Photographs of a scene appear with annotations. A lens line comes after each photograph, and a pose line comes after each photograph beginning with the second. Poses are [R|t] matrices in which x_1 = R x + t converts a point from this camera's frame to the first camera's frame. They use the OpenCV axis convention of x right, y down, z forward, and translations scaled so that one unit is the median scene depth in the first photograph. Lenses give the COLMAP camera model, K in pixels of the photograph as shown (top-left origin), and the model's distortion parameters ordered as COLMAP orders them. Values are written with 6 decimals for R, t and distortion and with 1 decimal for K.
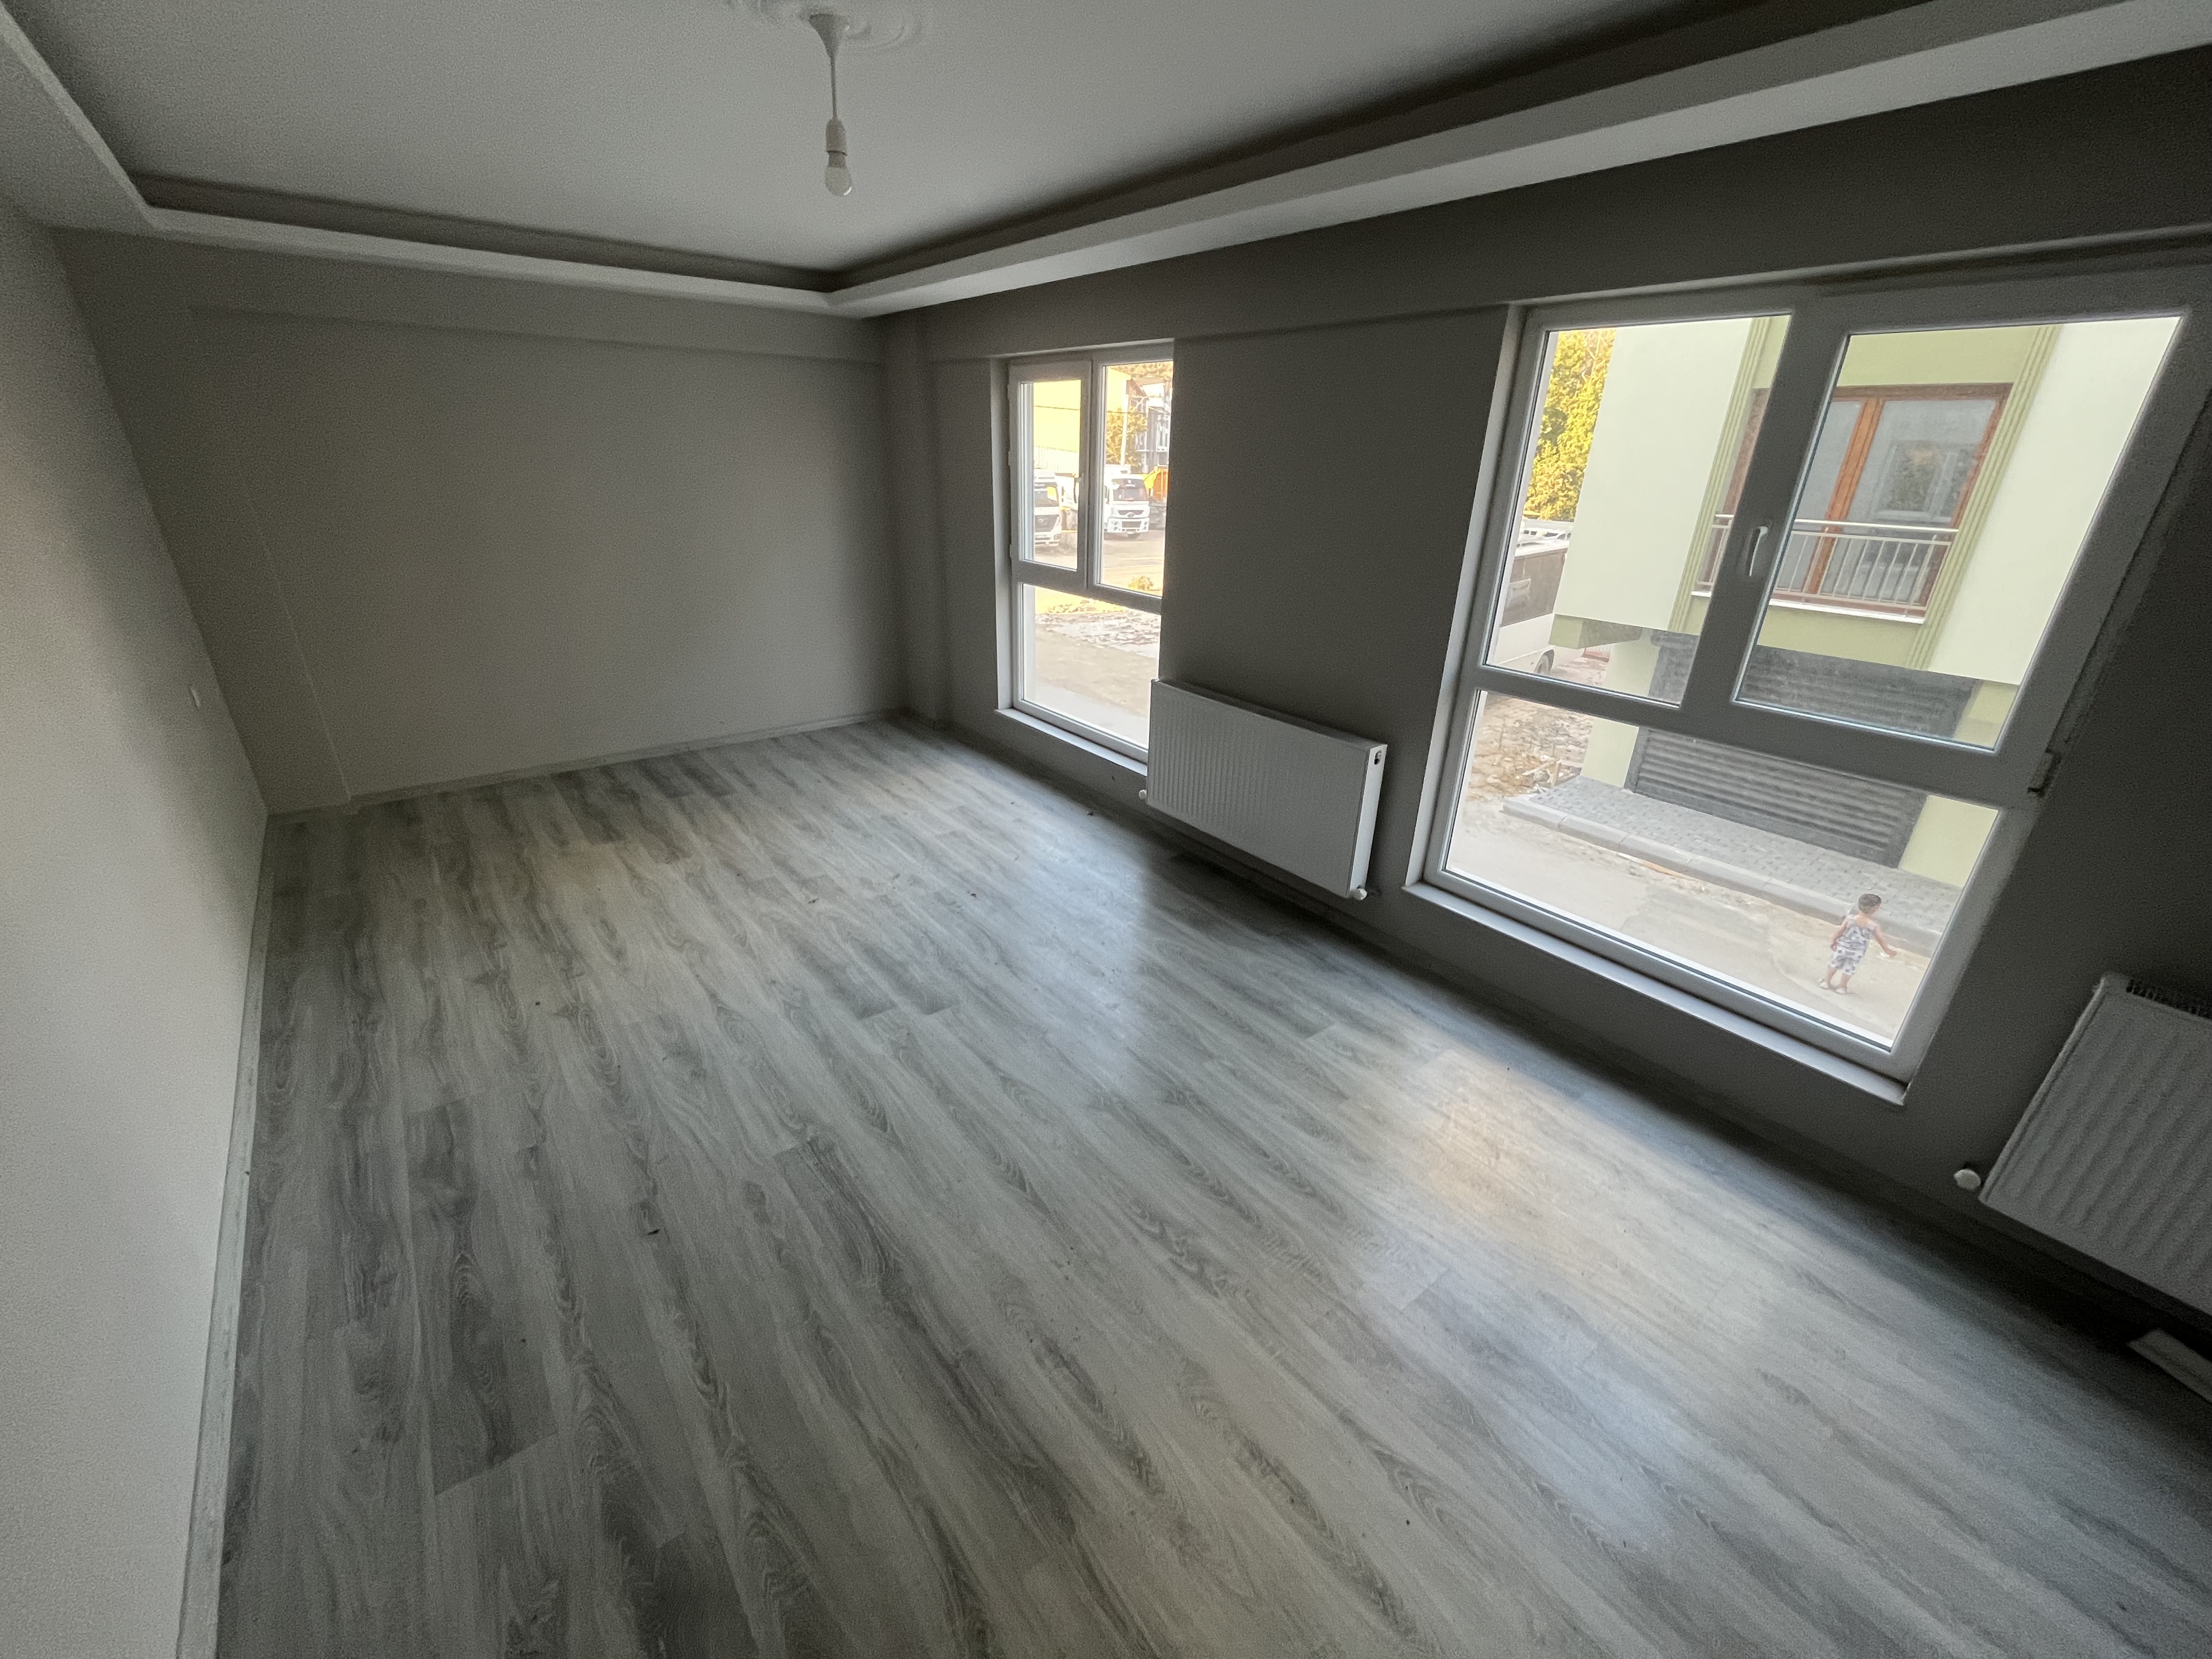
lens RADIAL K [[900.6, 0, 1103.3], [0, 900.6, 832.5], [0, 0, 1]] dist [-0.001337, -0.000007]
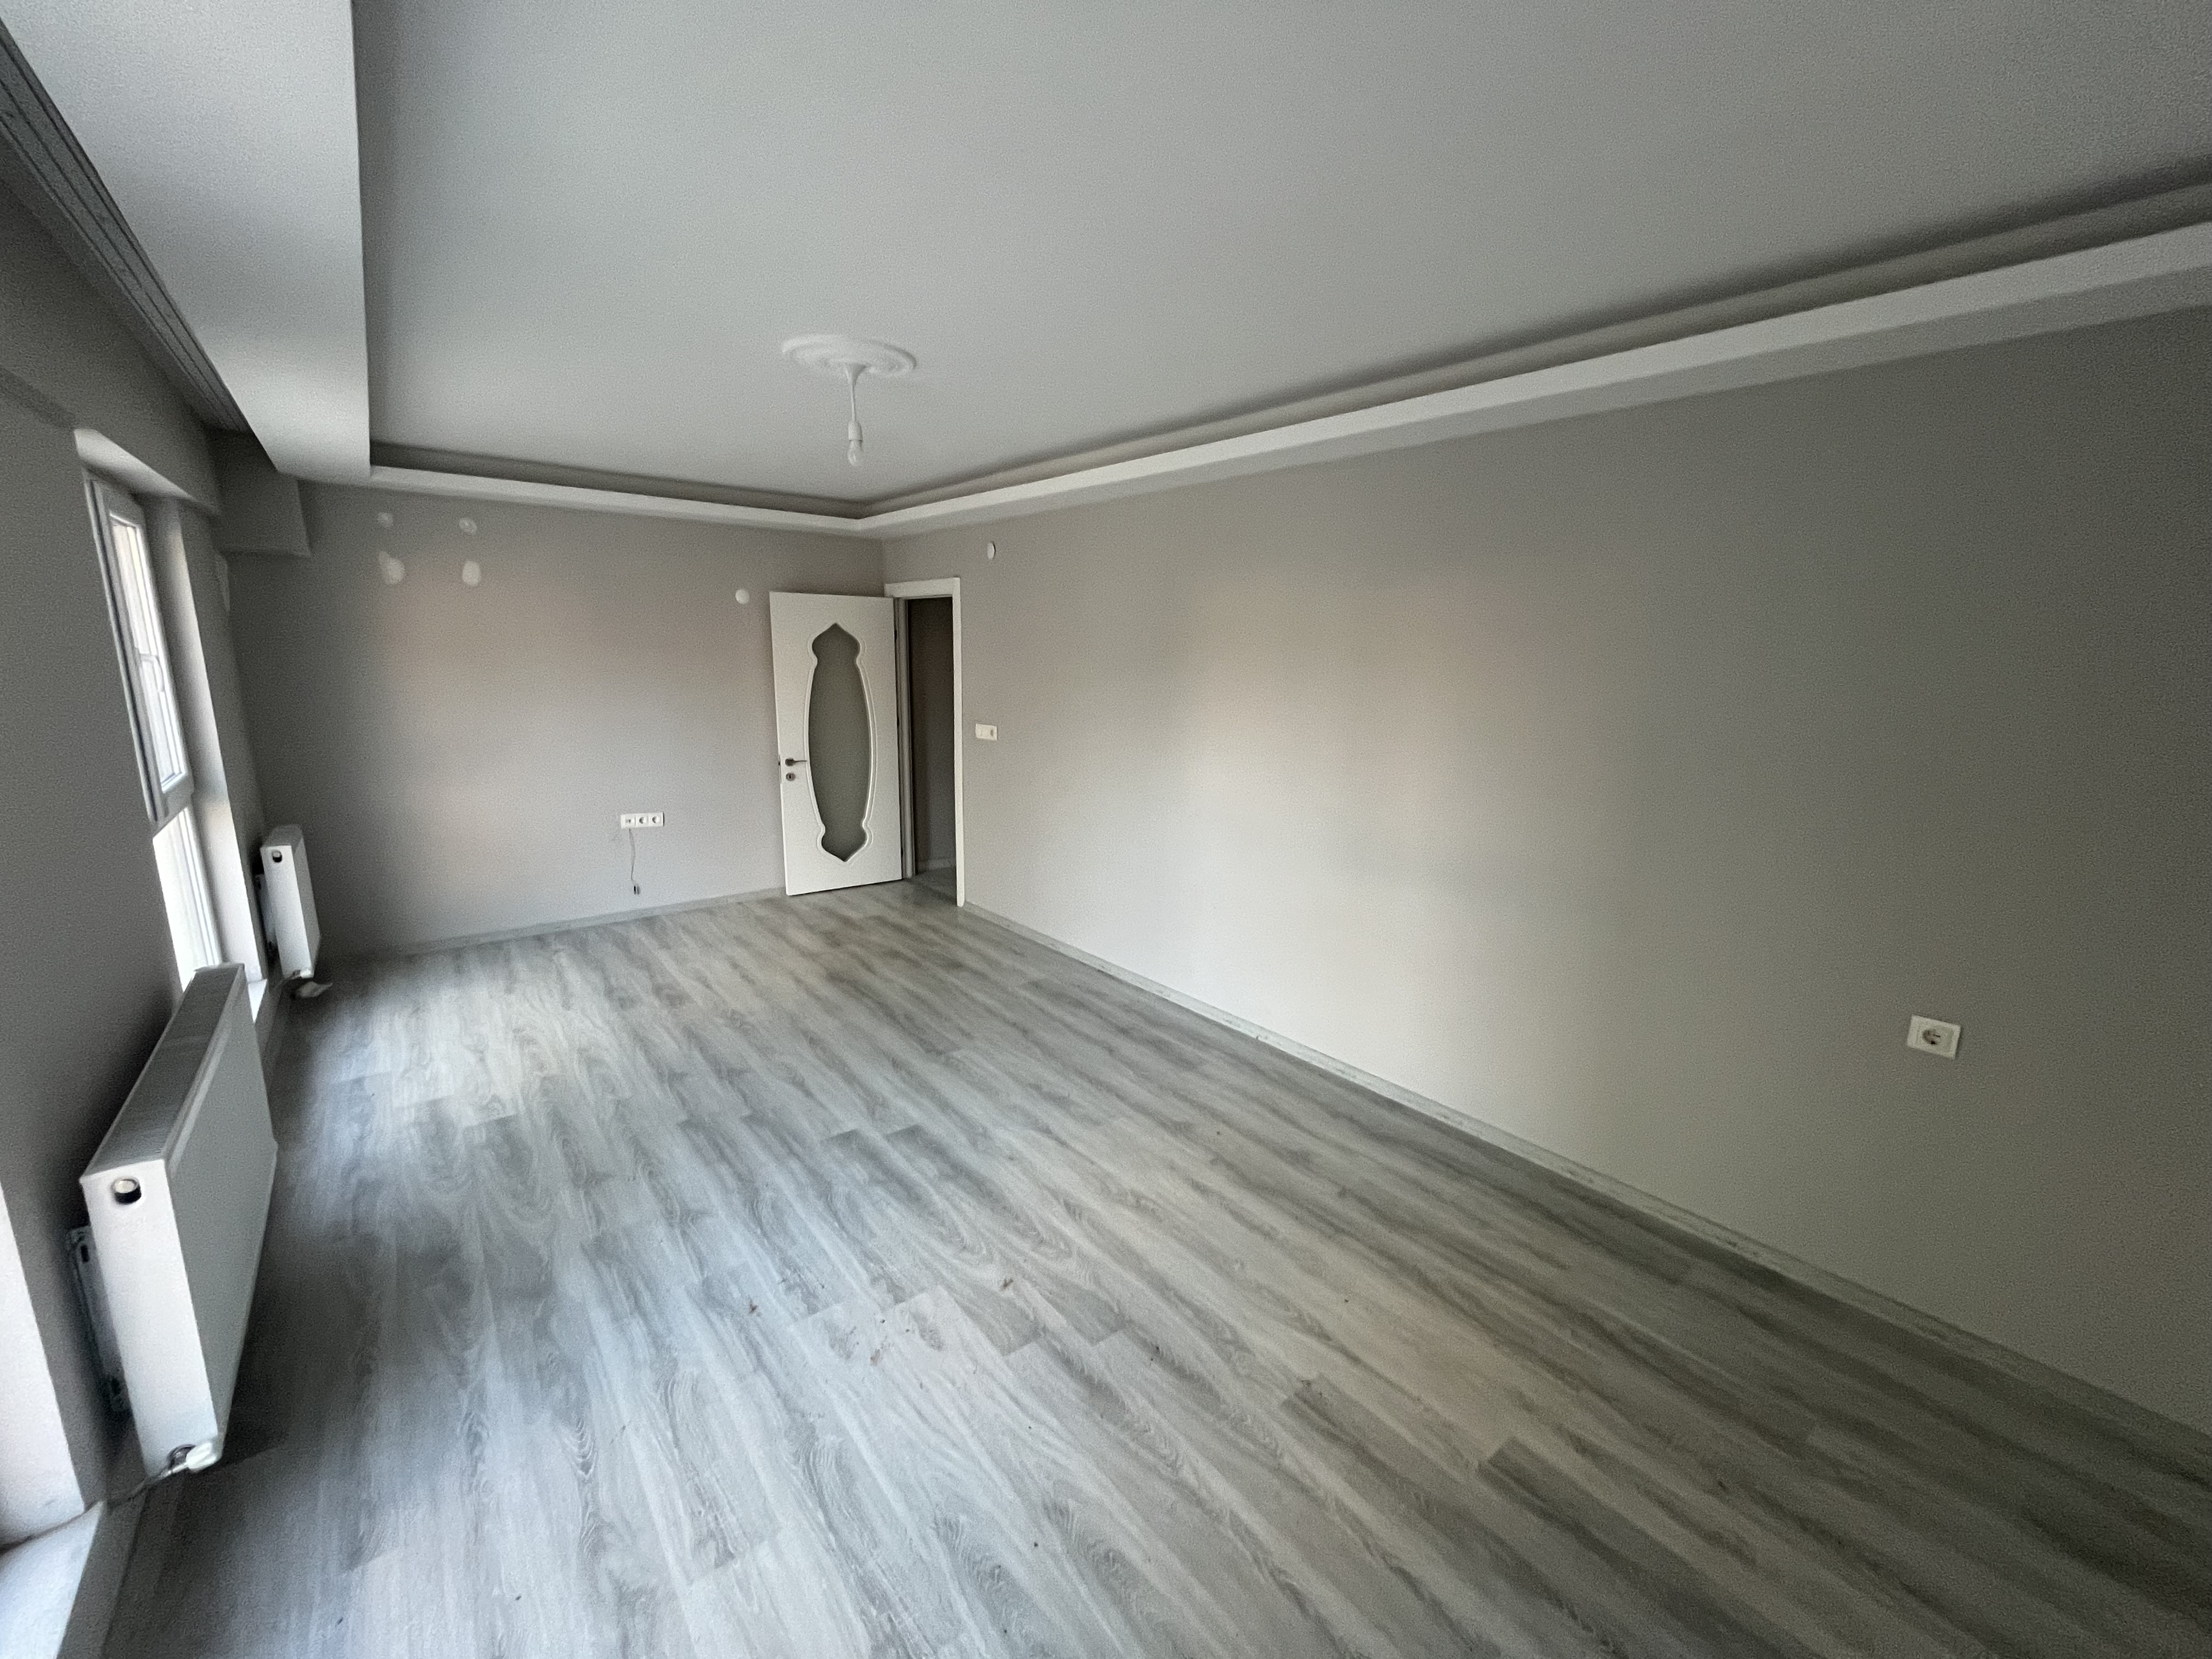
lens RADIAL K [[905.9, 0, 1095.4], [0, 905.9, 826.1], [0, 0, 1]] dist [0.003389, -0.000199]
pose [[-0.999133, -0.040065, -0.011305, -0.448265], [-0.039426, 0.823513, 0.565925, -0.701098], [-0.013364, 0.565880, -0.824379, 1.656512]]
